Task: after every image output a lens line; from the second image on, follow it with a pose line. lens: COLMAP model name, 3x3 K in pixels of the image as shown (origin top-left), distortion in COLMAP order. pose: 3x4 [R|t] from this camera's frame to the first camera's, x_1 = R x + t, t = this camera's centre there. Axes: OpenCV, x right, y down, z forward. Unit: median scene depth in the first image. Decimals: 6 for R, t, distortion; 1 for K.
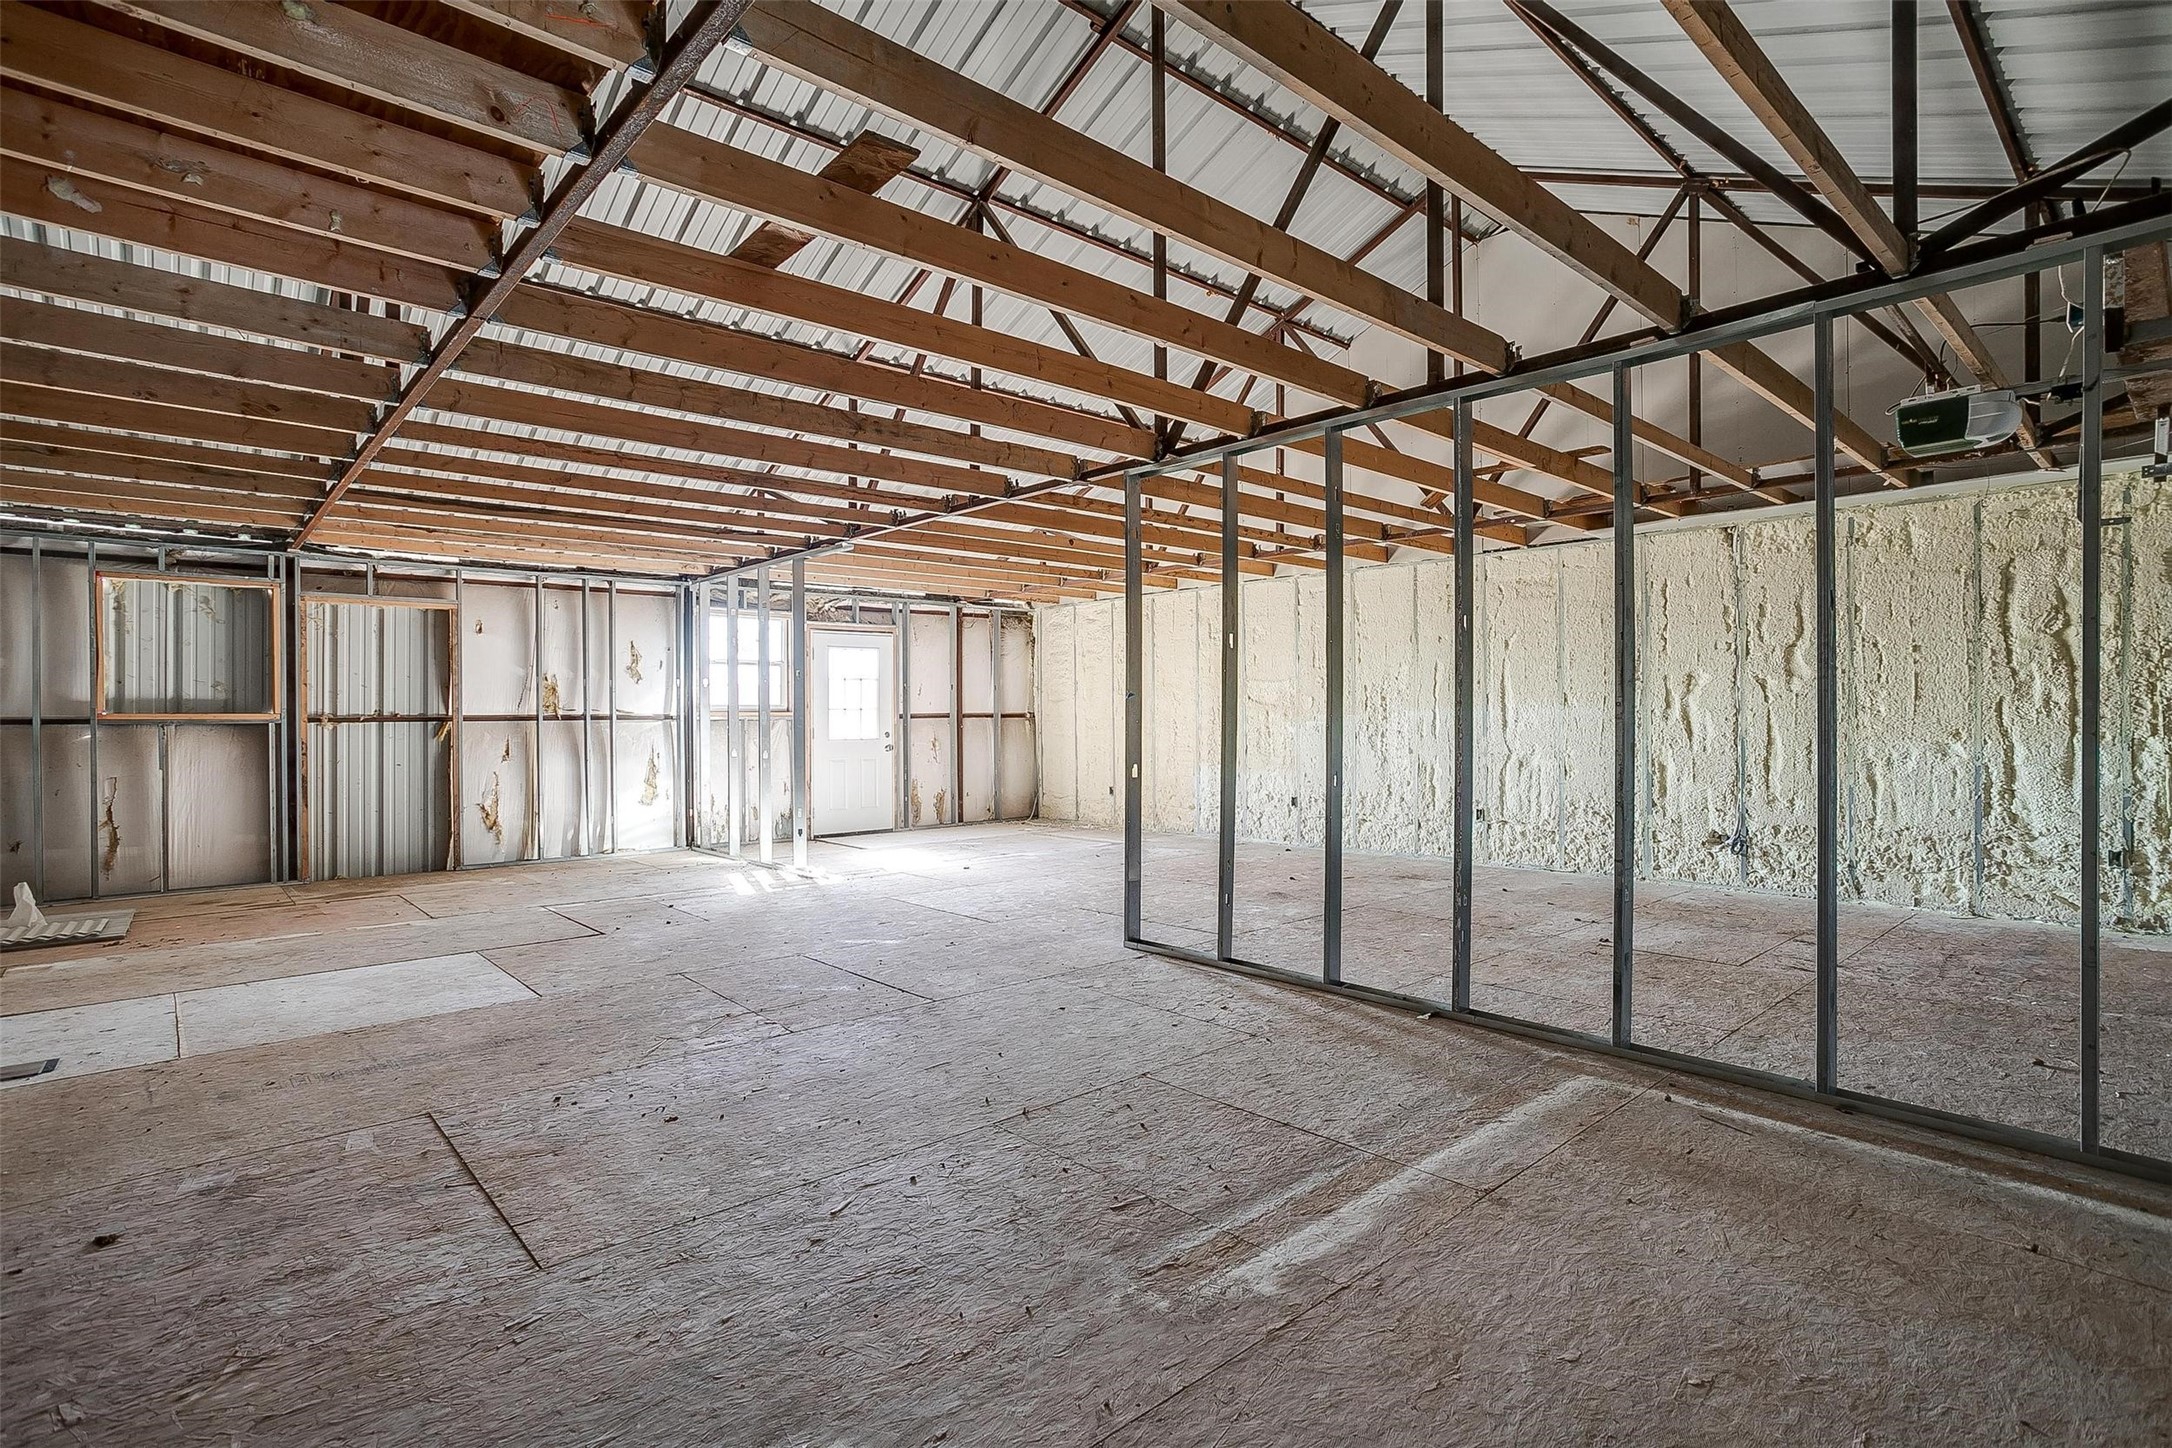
lens RADIAL K [[1066.8, 0, 1091.5], [0, 1066.8, 716.2], [0, 0, 1]] dist [-0.054041, 0.028085]
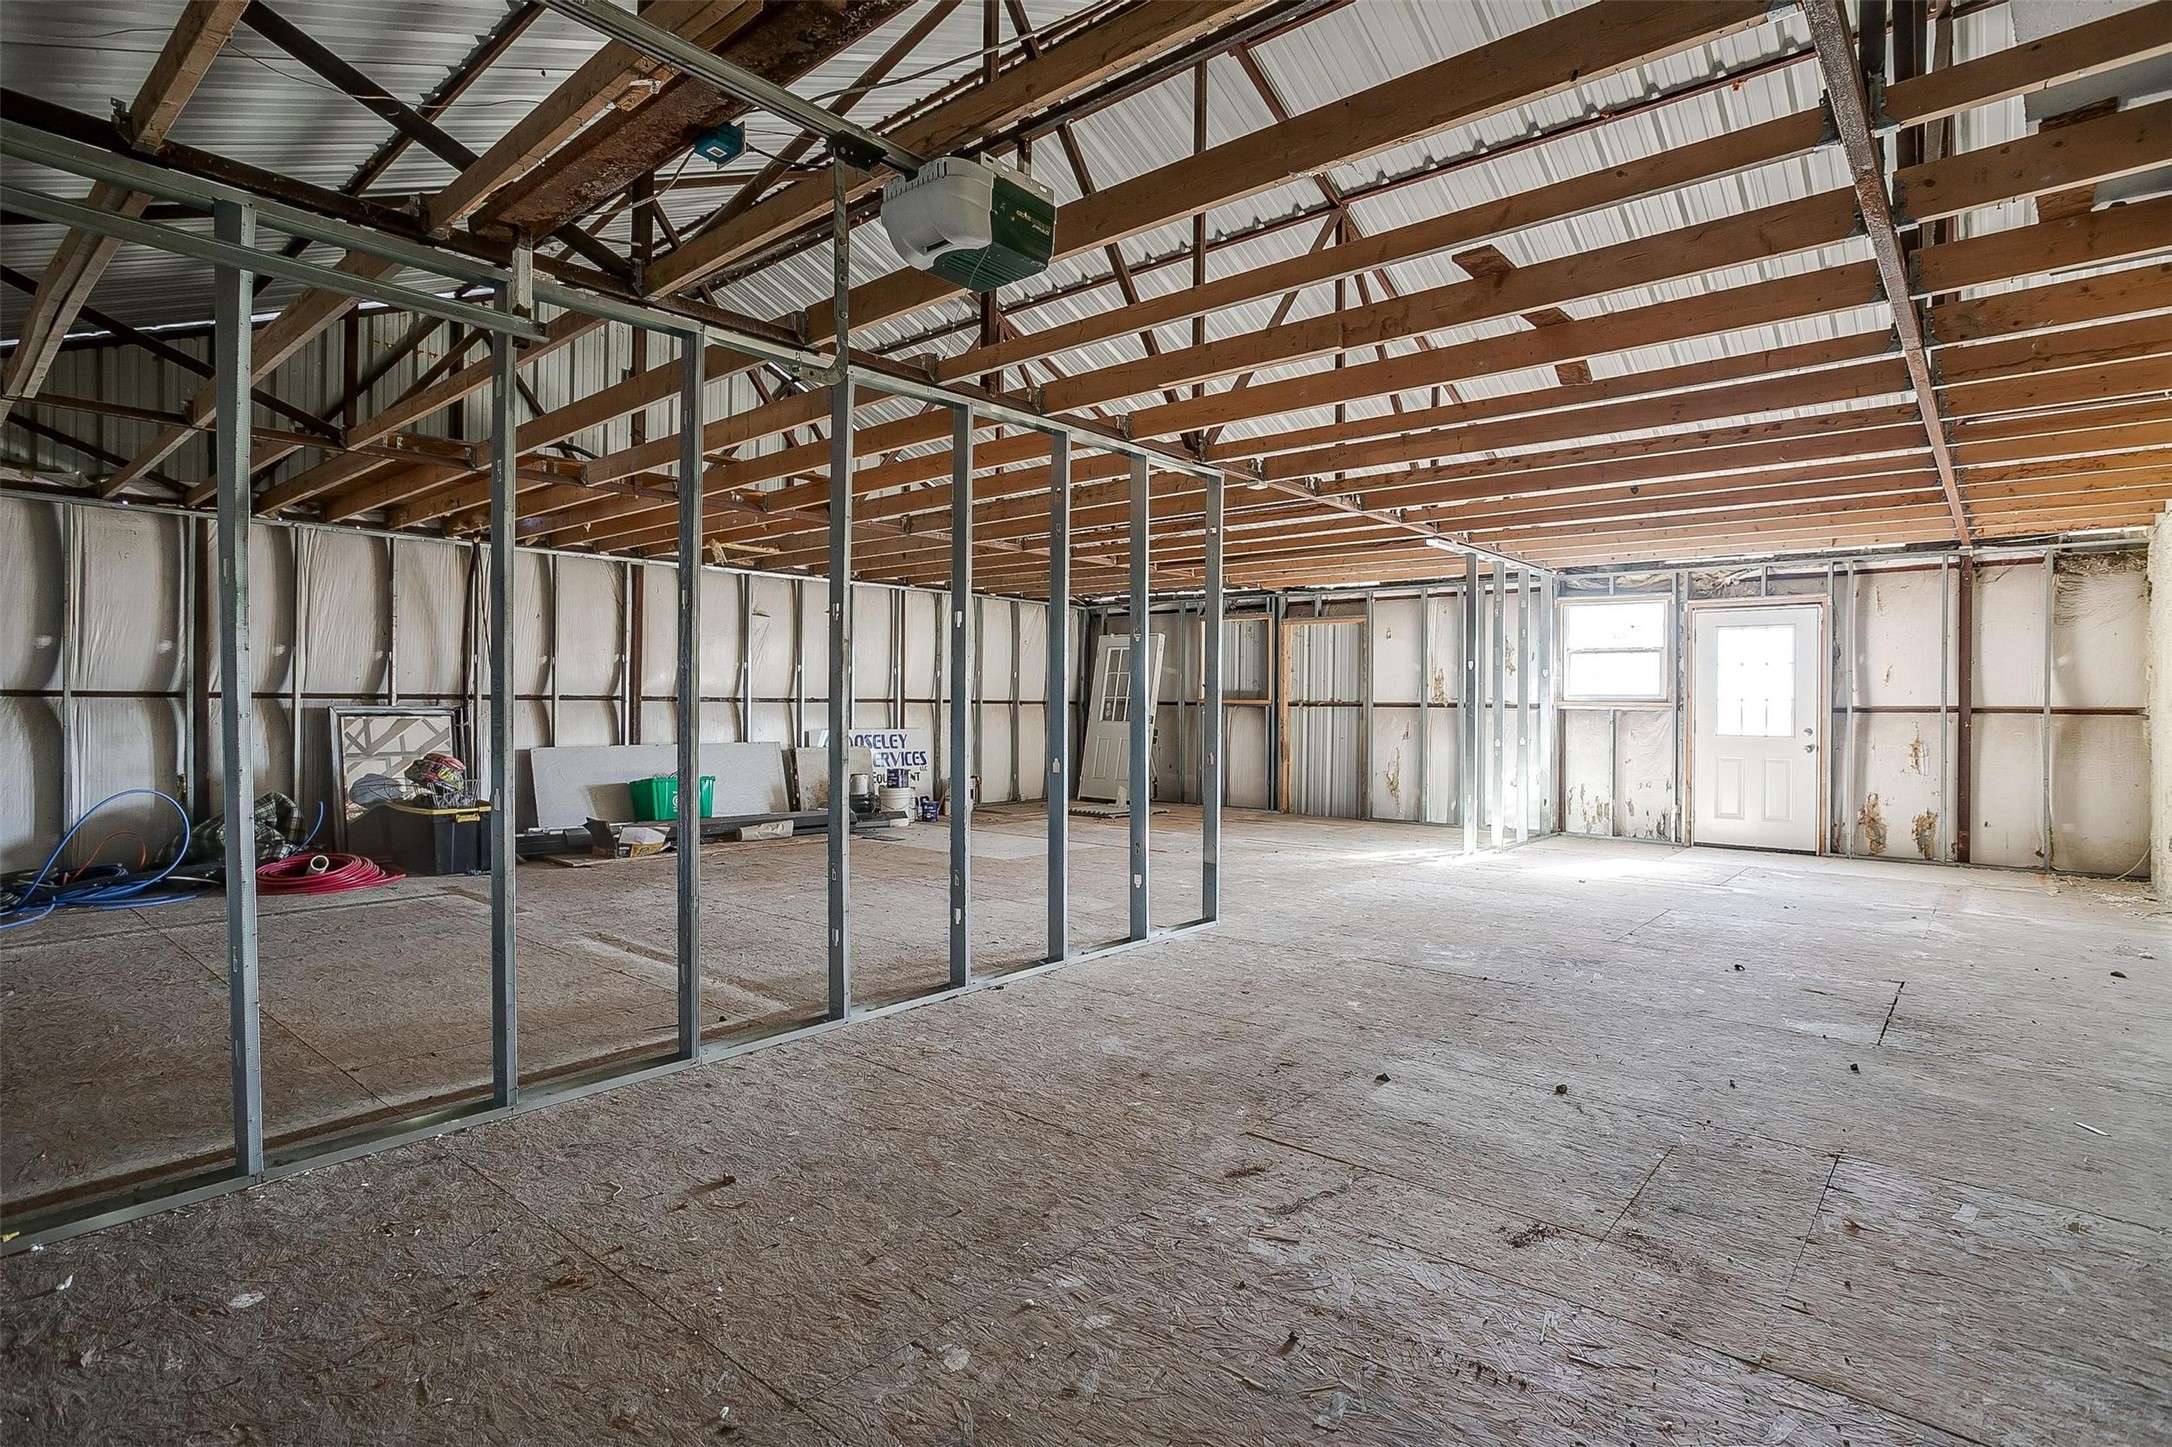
lens RADIAL K [[1066.8, 0, 1091.6], [0, 1066.8, 712.2], [0, 0, 1]] dist [-0.054041, 0.028085]
pose [[0.133167, 0.006426, -0.991073, 0.475246], [-0.019764, 0.999797, 0.003827, 0.009511], [0.990897, 0.019078, 0.133267, 0.340727]]
